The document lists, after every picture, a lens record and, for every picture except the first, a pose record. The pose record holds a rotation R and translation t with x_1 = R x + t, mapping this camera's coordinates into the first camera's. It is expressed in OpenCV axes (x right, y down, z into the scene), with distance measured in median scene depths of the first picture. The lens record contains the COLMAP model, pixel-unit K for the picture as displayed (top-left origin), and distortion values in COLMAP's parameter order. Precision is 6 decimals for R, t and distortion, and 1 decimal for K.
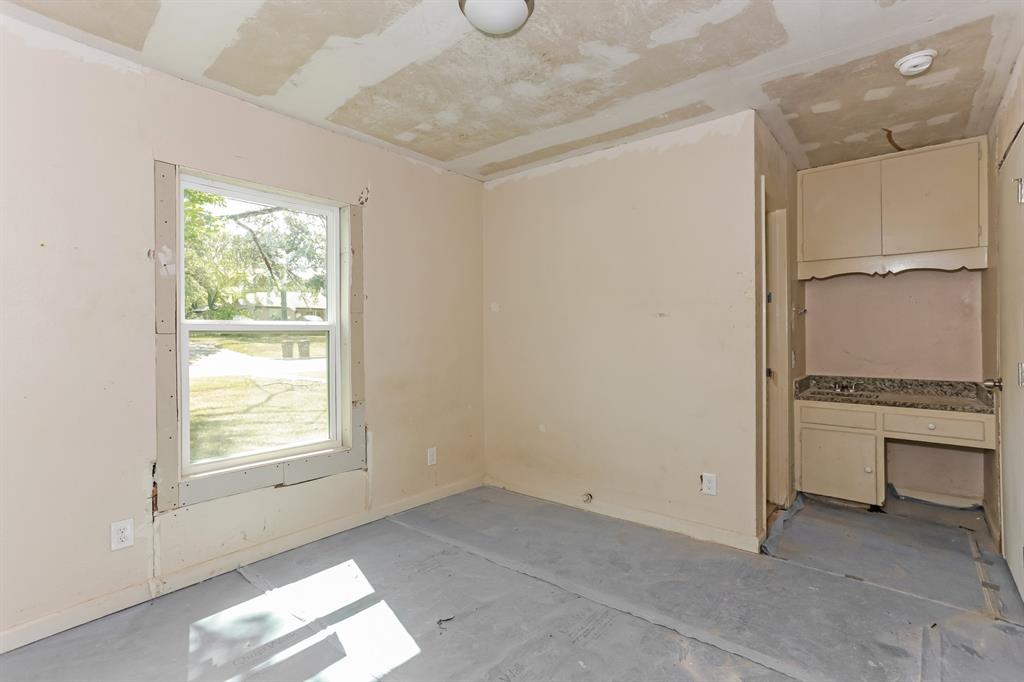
lens RADIAL K [[475.0, 0, 509.5], [0, 475.0, 334.1], [0, 0, 1]] dist [-0.001691, 0.019301]
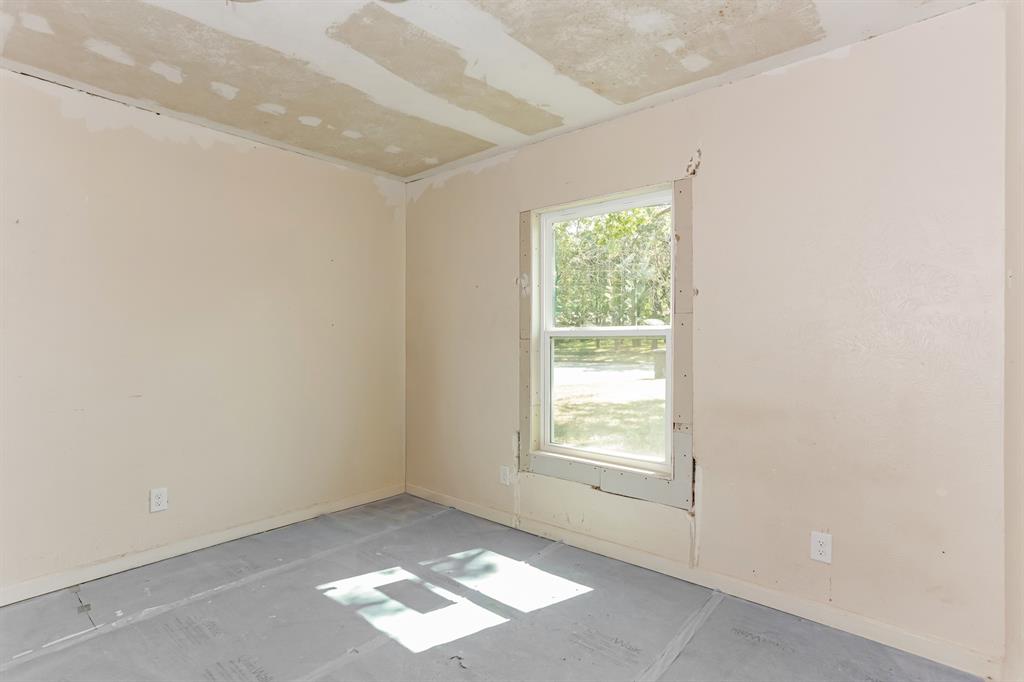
lens RADIAL K [[497.4, 0, 504.3], [0, 497.4, 339.9], [0, 0, 1]] dist [-0.034134, 0.026096]
pose [[0.016410, 0.003702, -0.999858, 0.641154], [-0.001913, 0.999991, 0.003671, -0.002899], [0.999864, 0.001853, 0.016417, 0.870565]]
